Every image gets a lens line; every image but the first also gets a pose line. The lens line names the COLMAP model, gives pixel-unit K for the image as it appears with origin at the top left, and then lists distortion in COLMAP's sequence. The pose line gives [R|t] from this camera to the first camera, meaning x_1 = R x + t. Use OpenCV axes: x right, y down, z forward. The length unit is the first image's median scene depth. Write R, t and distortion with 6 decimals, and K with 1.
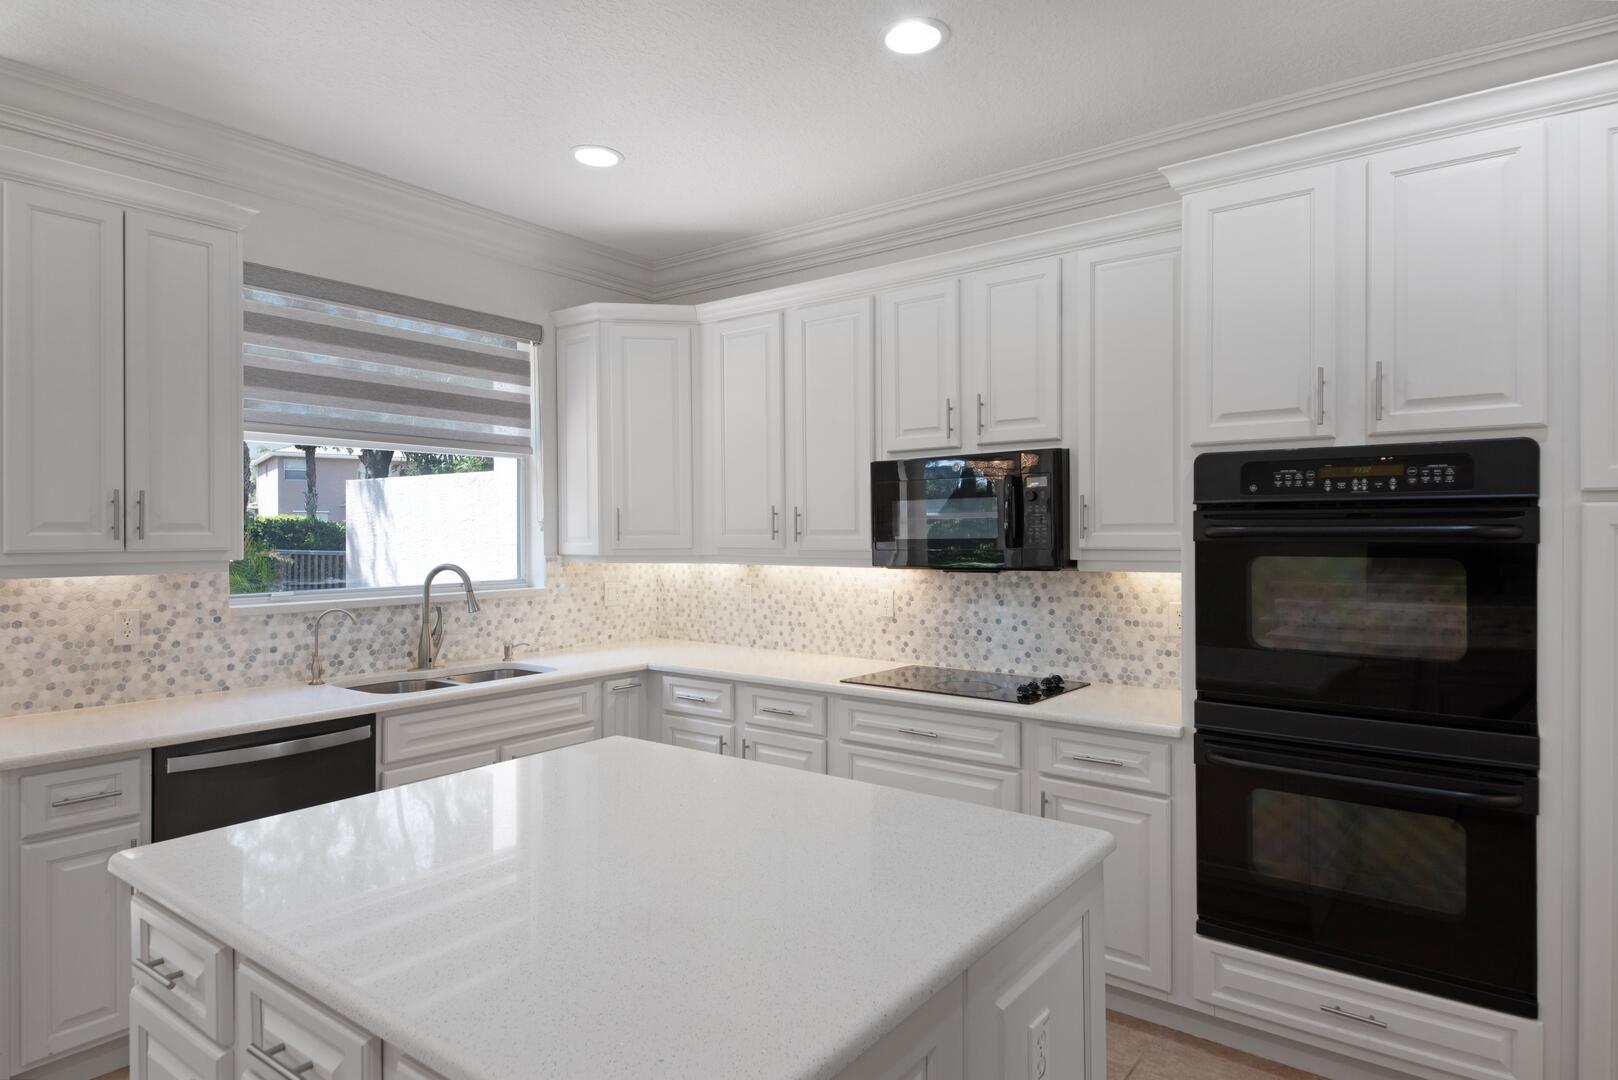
lens RADIAL K [[872.7, 0, 799.9], [0, 872.7, 537.8], [0, 0, 1]] dist [0.001014, 0.001945]
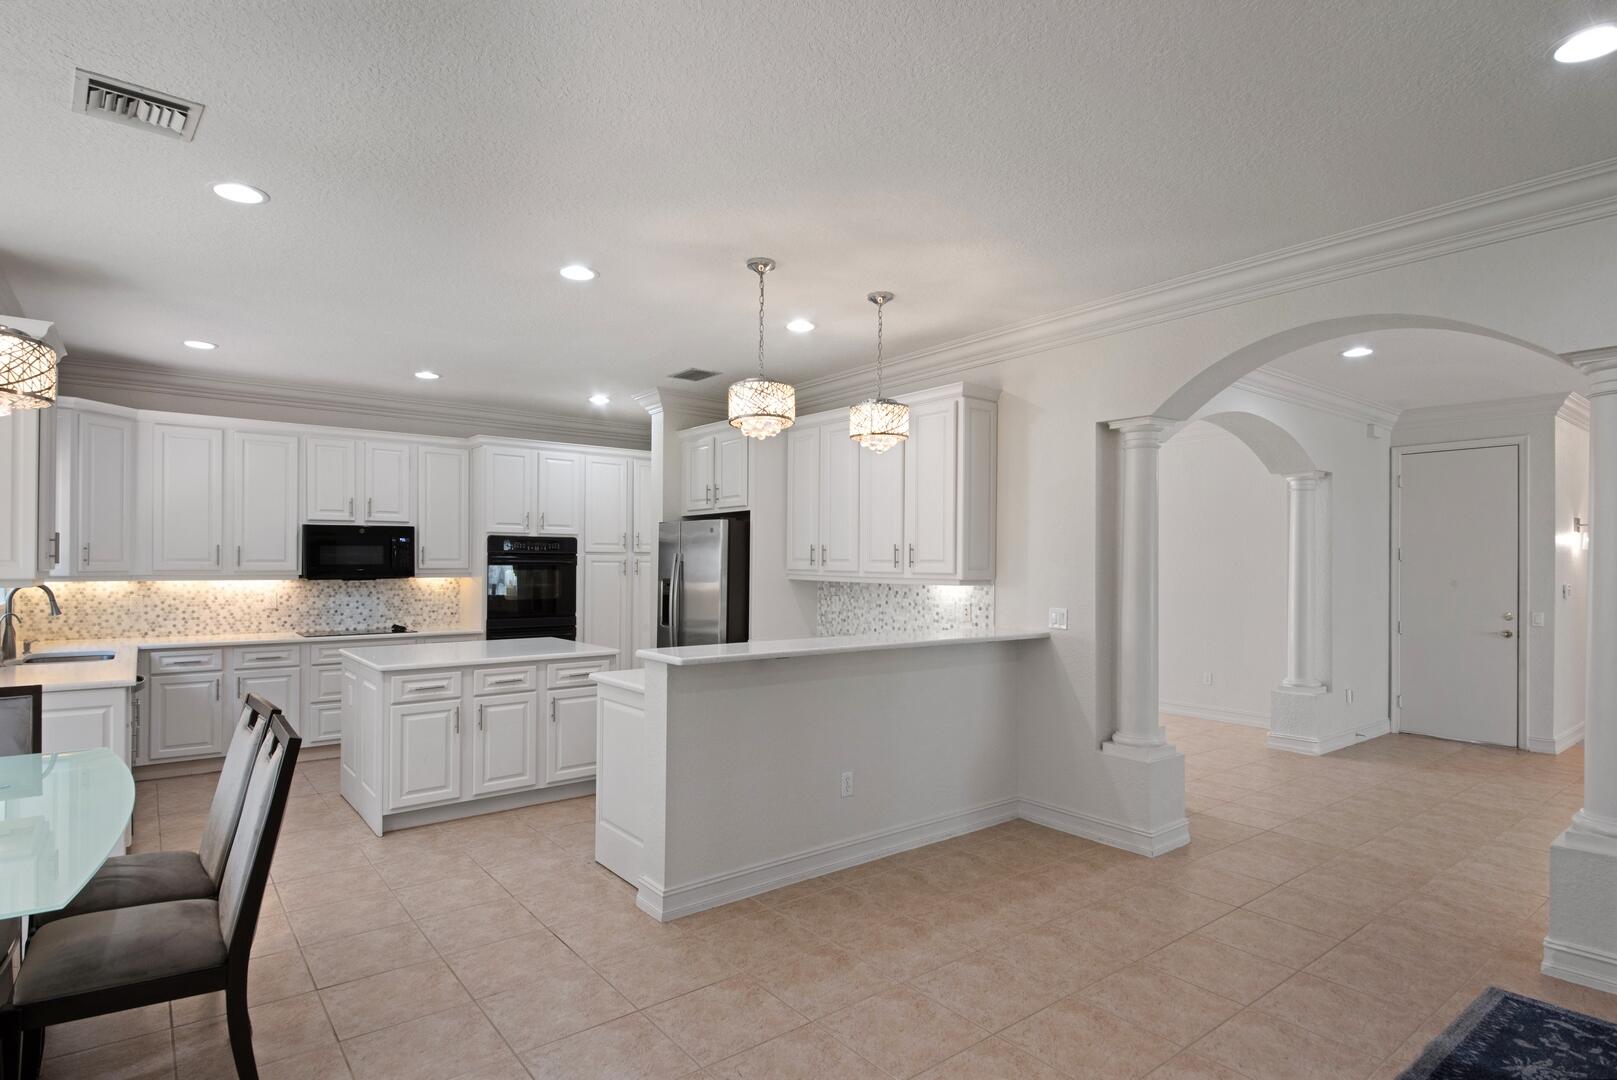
lens RADIAL K [[826.4, 0, 804.2], [0, 826.4, 555.0], [0, 0, 1]] dist [0.066781, -0.003146]
pose [[0.250675, 0.012912, 0.967985, -1.401753], [-0.001403, 0.999915, -0.012974, 0.003762], [-0.968070, 0.001894, 0.250672, -0.515986]]
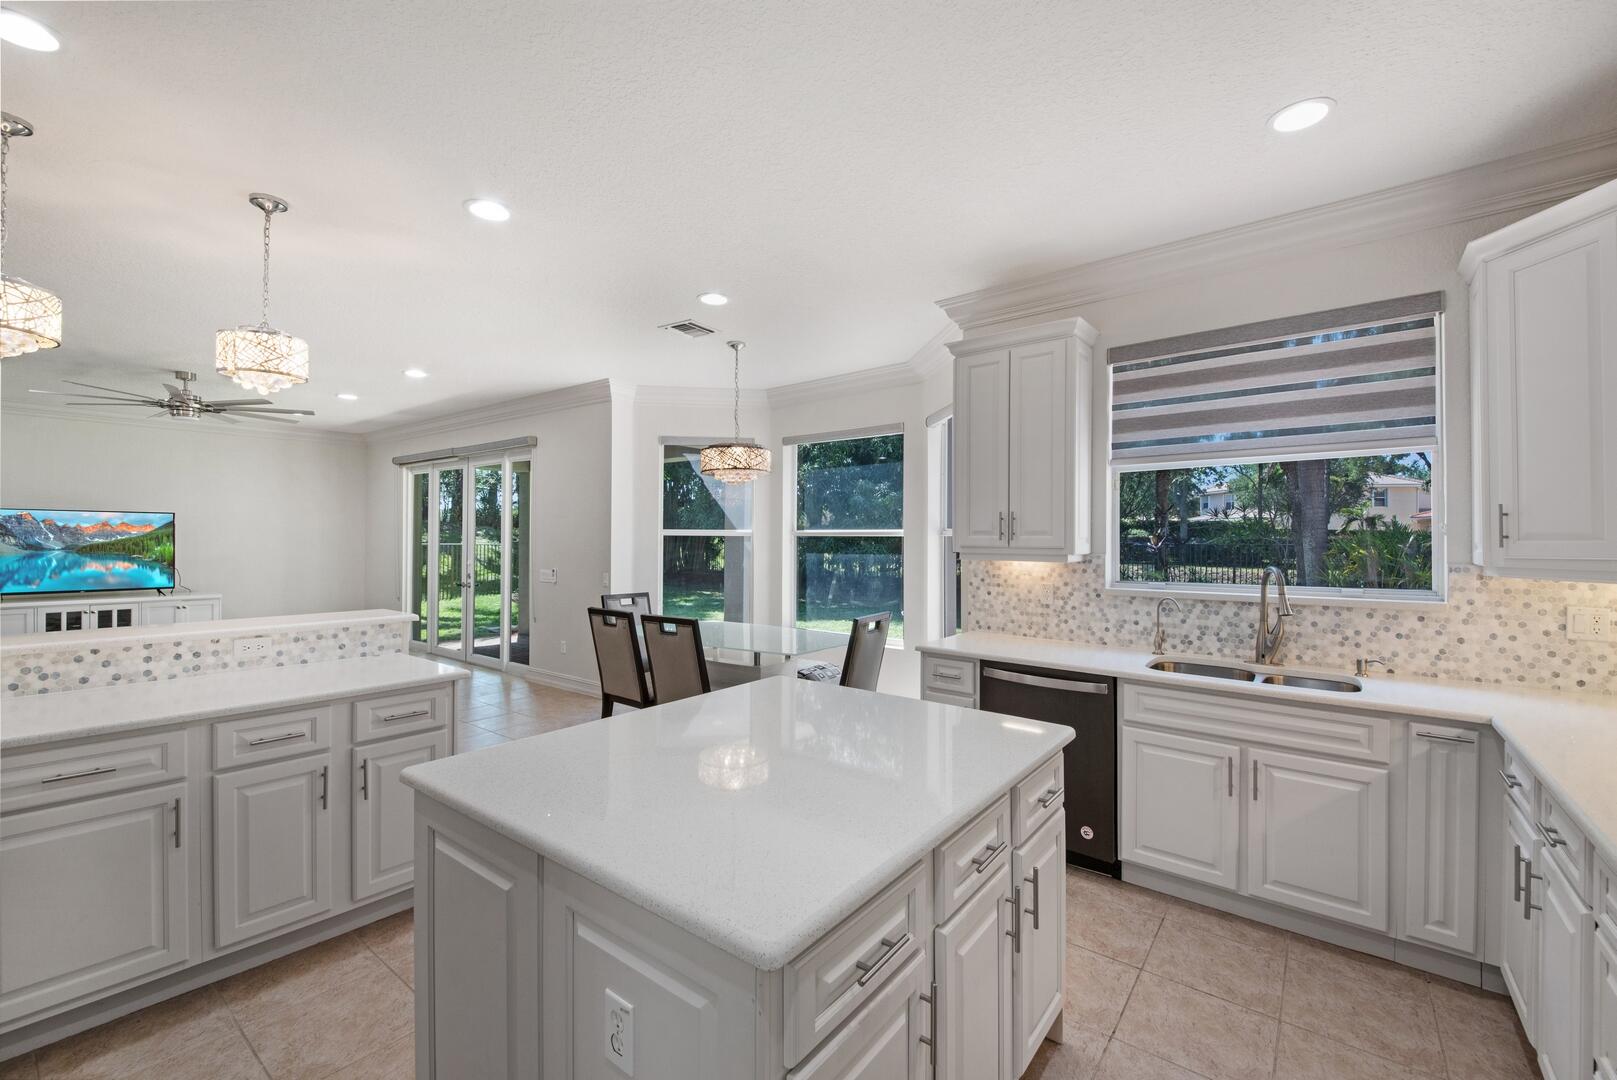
lens RADIAL K [[685.3, 0, 822.9], [0, 685.3, 545.6], [0, 0, 1]] dist [-0.008251, -0.001012]
pose [[-0.023443, 0.013286, -0.999637, 0.403130], [-0.008315, 0.999875, 0.013484, -0.001888], [0.999691, 0.008628, -0.023330, 0.455454]]
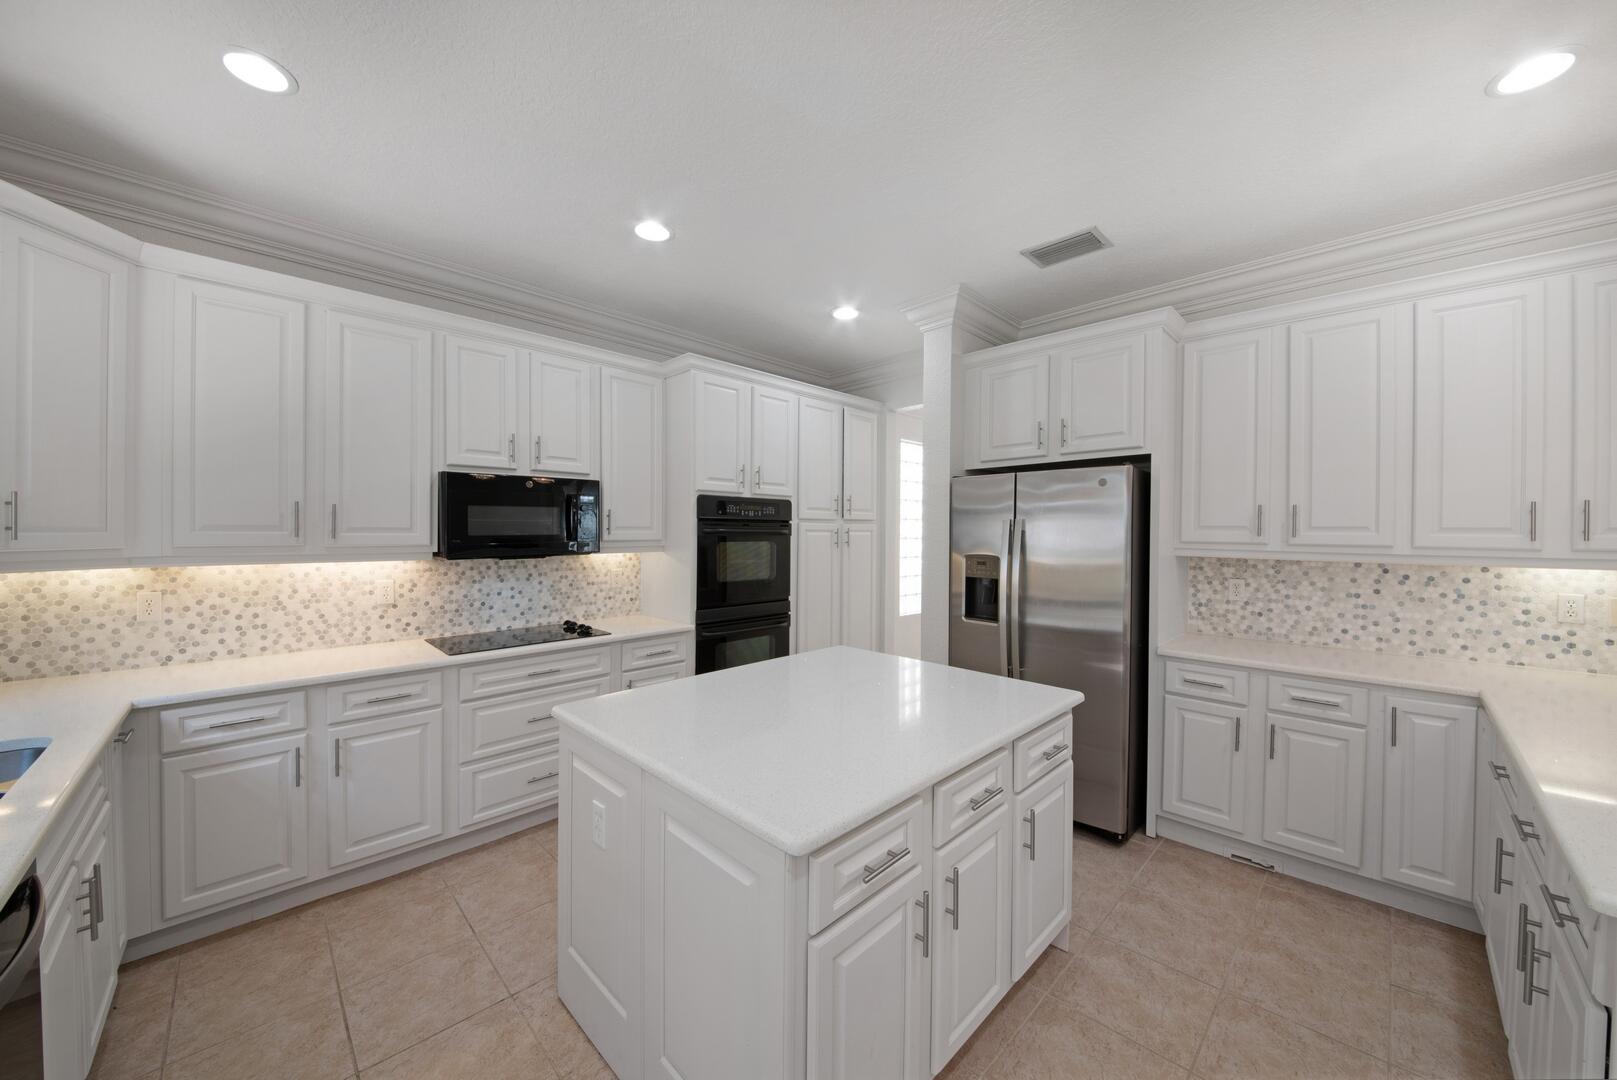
lens RADIAL K [[580.0, 0, 851.7], [0, 580.0, 528.8], [0, 0, 1]] dist [-0.014018, -0.000926]
pose [[0.100715, 0.003926, 0.994908, -0.634816], [-0.000045, 0.999992, -0.003942, -0.004872], [-0.994915, 0.000352, 0.100715, 0.345289]]
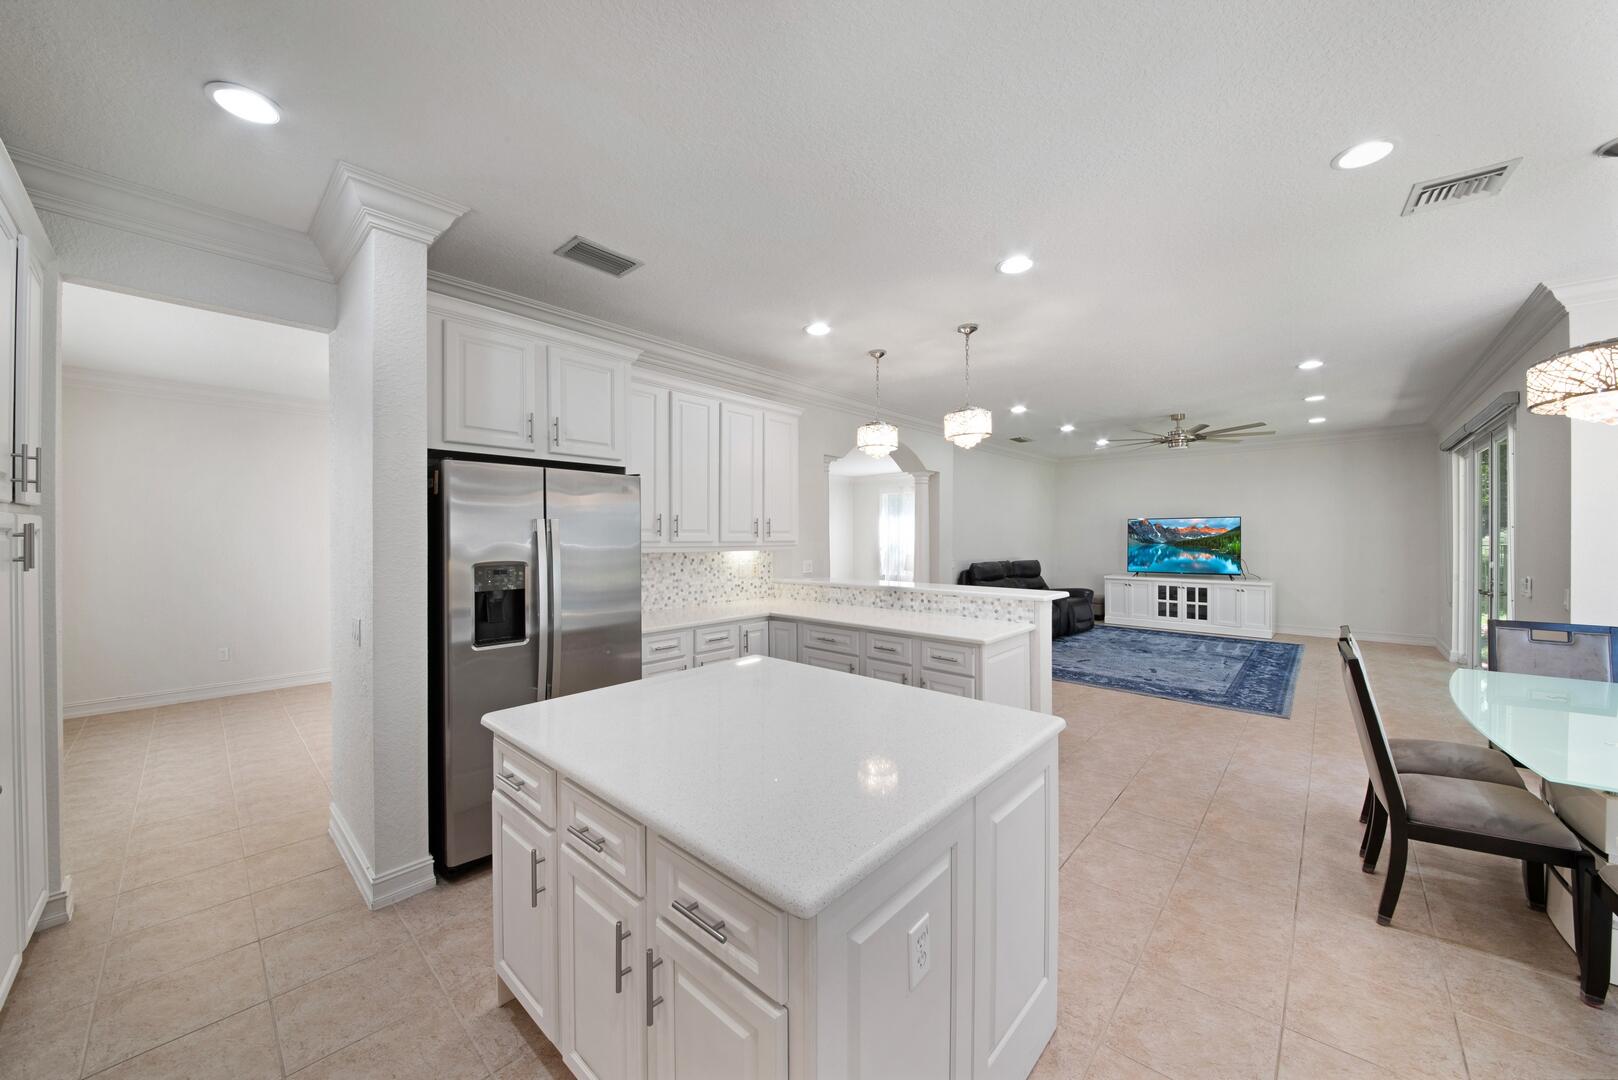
lens RADIAL K [[580.4, 0, 776.6], [0, 580.4, 536.1], [0, 0, 1]] dist [-0.014018, -0.000926]
pose [[-0.992754, 0.002581, 0.120137, -0.156905], [0.003626, 0.999958, 0.008473, -0.006608], [-0.120110, 0.008847, -0.992721, 0.923420]]
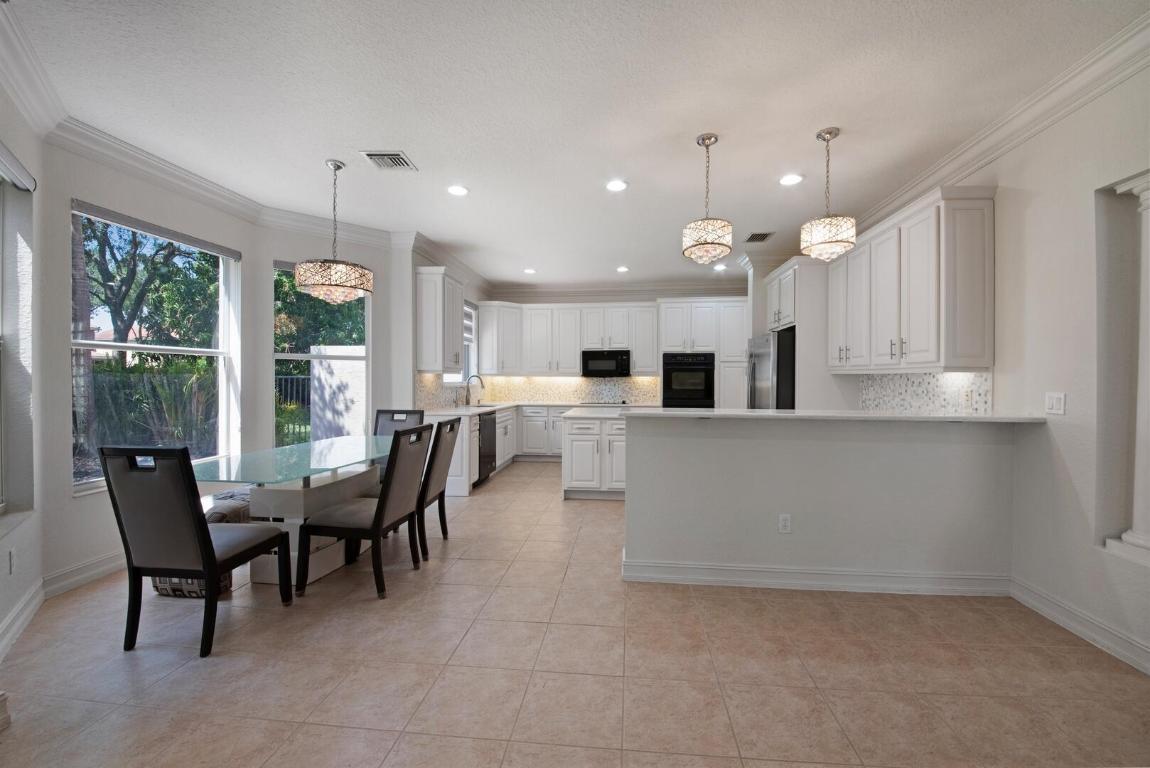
lens RADIAL K [[460.2, 0, 584.7], [0, 460.2, 375.9], [0, 0, 1]] dist [0.003885, -0.004402]
pose [[0.842211, 0.007212, 0.539099, -1.021062], [-0.001686, 0.999941, -0.010742, 0.052536], [-0.539145, 0.008138, 0.842174, -0.770417]]
